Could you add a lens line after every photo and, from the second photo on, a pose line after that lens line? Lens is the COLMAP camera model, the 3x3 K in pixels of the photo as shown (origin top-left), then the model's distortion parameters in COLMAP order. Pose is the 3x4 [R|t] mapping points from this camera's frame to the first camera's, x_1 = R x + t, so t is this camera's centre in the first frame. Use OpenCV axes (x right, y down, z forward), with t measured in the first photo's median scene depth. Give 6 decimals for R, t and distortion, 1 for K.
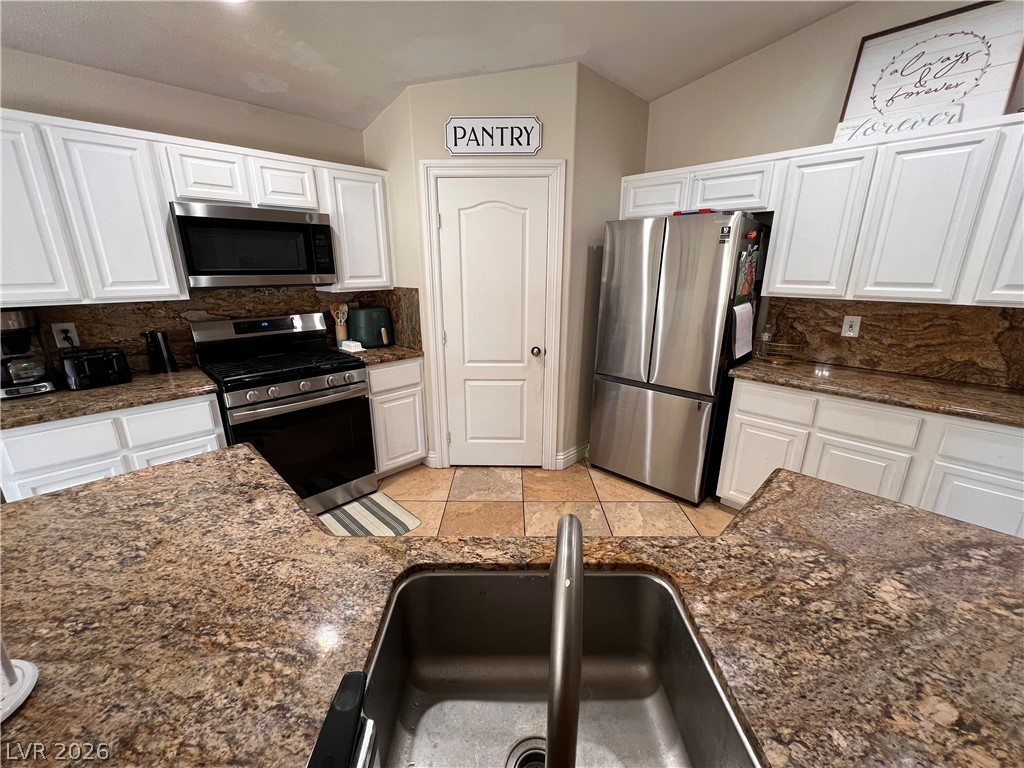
lens RADIAL K [[410.1, 0, 510.0], [0, 410.1, 381.6], [0, 0, 1]] dist [-0.001993, 0.000578]
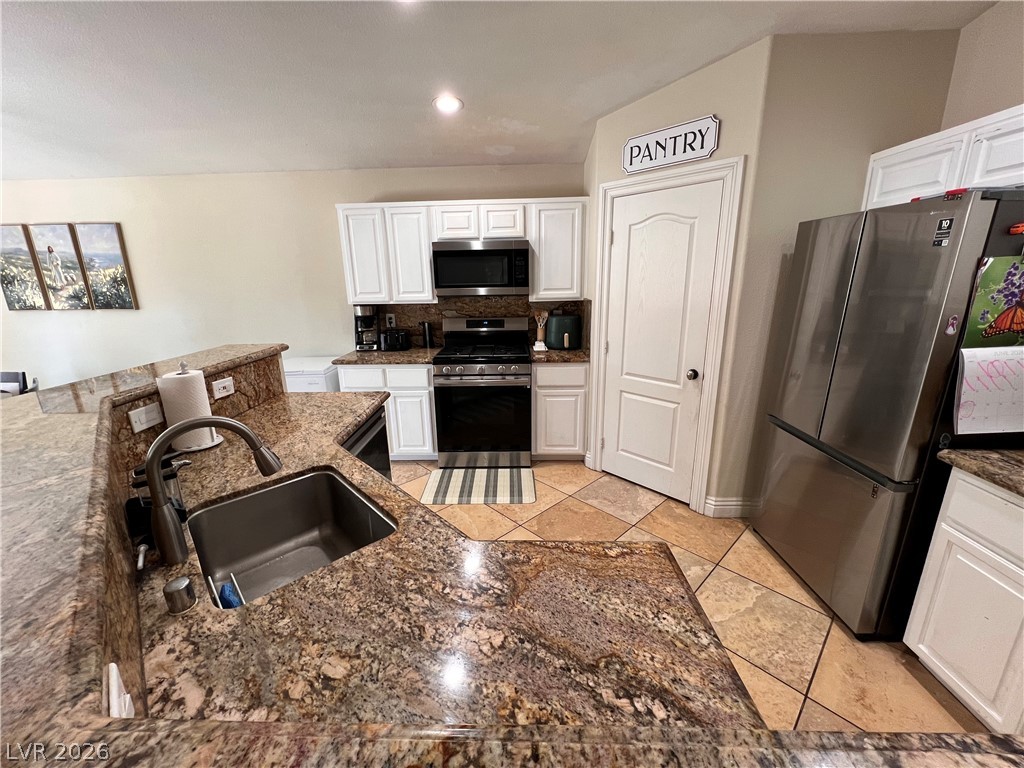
lens RADIAL K [[410.1, 0, 508.2], [0, 410.1, 382.3], [0, 0, 1]] dist [-0.001993, 0.000578]
pose [[0.687535, 0.172629, -0.705333, 0.494341], [-0.181893, 0.981306, 0.062870, -0.046695], [0.703001, 0.085070, 0.706083, 0.100304]]
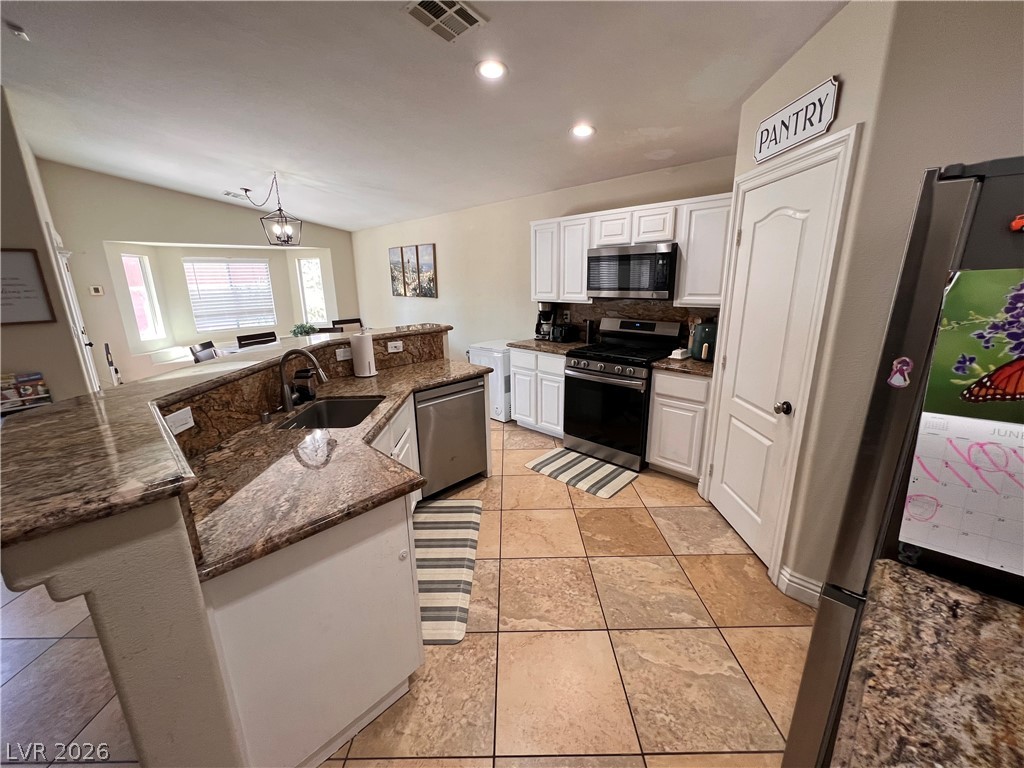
lens RADIAL K [[410.1, 0, 507.1], [0, 410.1, 382.8], [0, 0, 1]] dist [-0.001993, 0.000578]
pose [[0.000898, 0.249801, -0.968297, 0.870827], [-0.258175, 0.935528, 0.241108, -0.189375], [0.966098, 0.249774, 0.065333, 0.556783]]
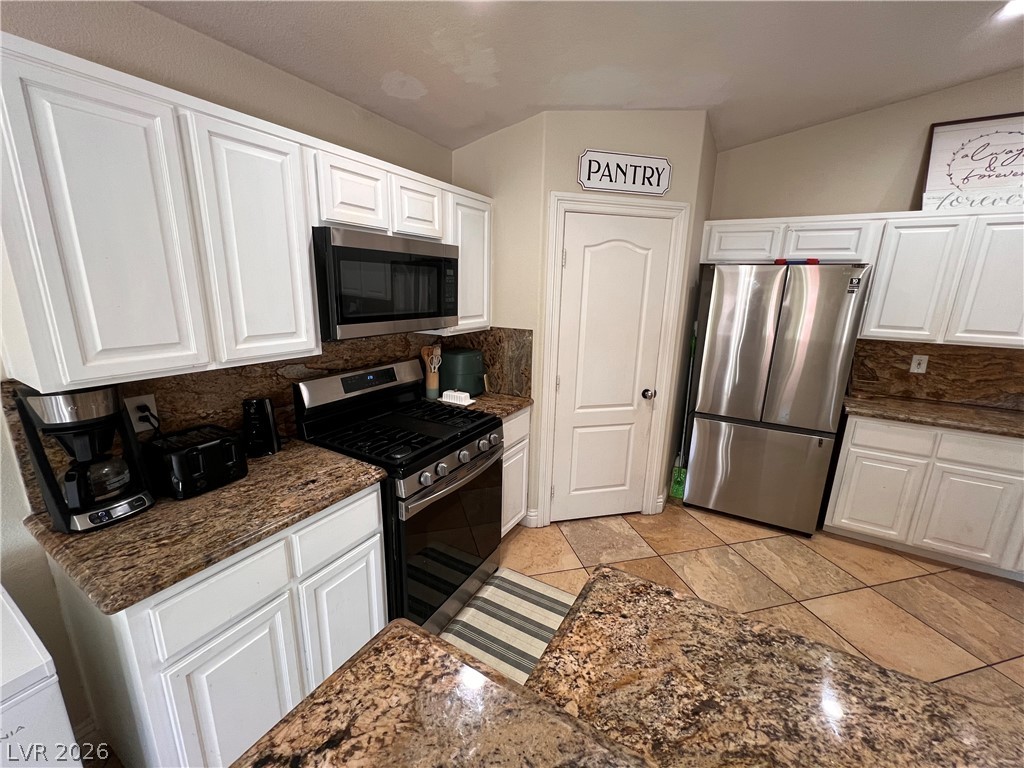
lens RADIAL K [[410.1, 0, 510.8], [0, 410.1, 381.0], [0, 0, 1]] dist [-0.001993, 0.000578]
pose [[0.966688, -0.035489, 0.253487, -0.572548], [0.046651, 0.998182, -0.038156, -0.096021], [-0.251672, 0.048711, 0.966586, 0.174150]]
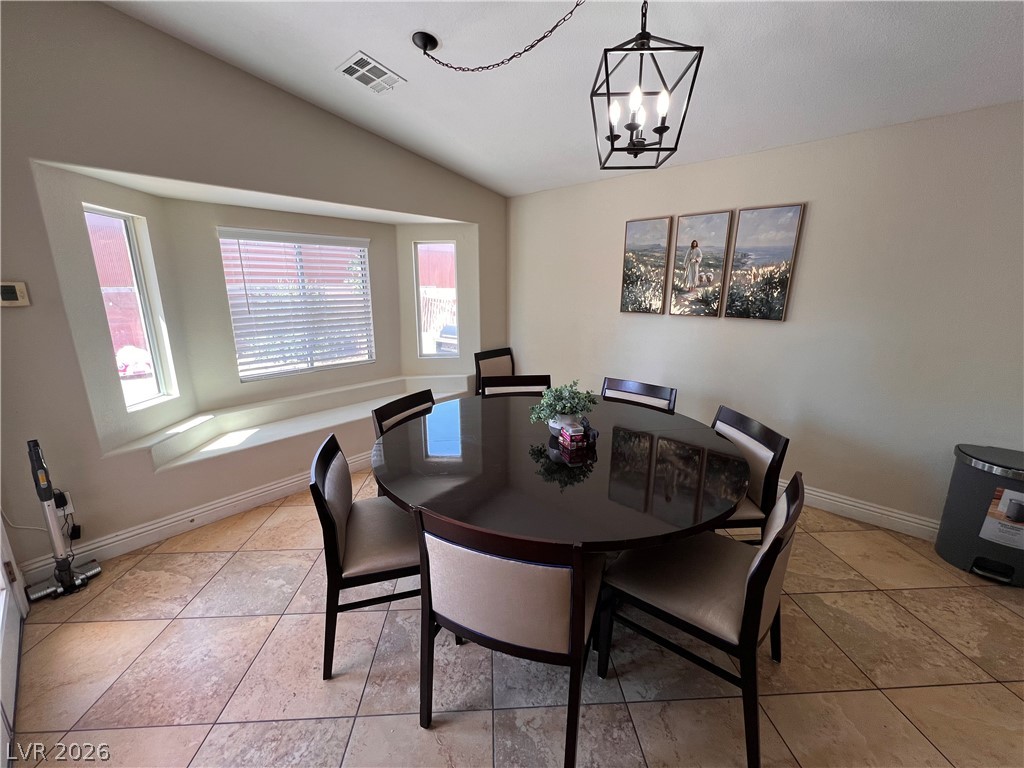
lens RADIAL K [[410.1, 0, 509.5], [0, 410.1, 382.2], [0, 0, 1]] dist [-0.001993, 0.000578]
pose [[0.053647, 0.232421, -0.971135, -0.501614], [-0.273987, 0.938636, 0.209508, 0.167392], [0.960236, 0.254839, 0.114035, -0.647455]]
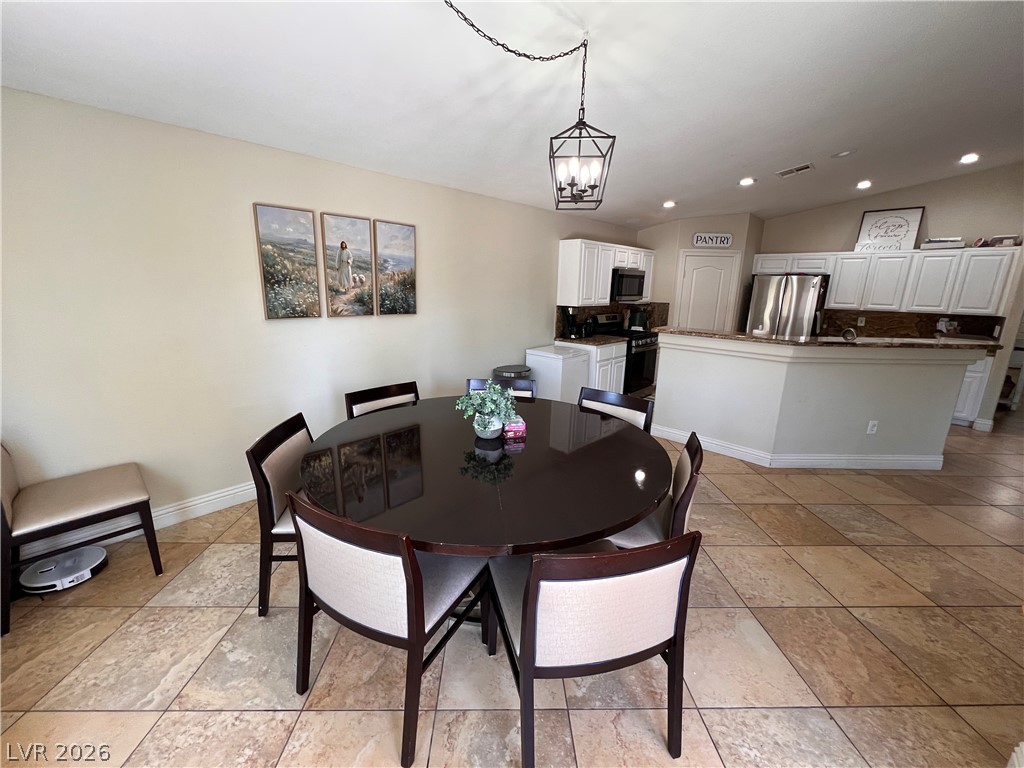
lens RADIAL K [[410.1, 0, 508.6], [0, 410.1, 381.0], [0, 0, 1]] dist [-0.001993, 0.000578]
pose [[0.999397, 0.012643, 0.032334, -1.325750], [-0.011161, 0.998898, -0.045598, 0.349806], [-0.032875, 0.045210, 0.998436, -1.334178]]
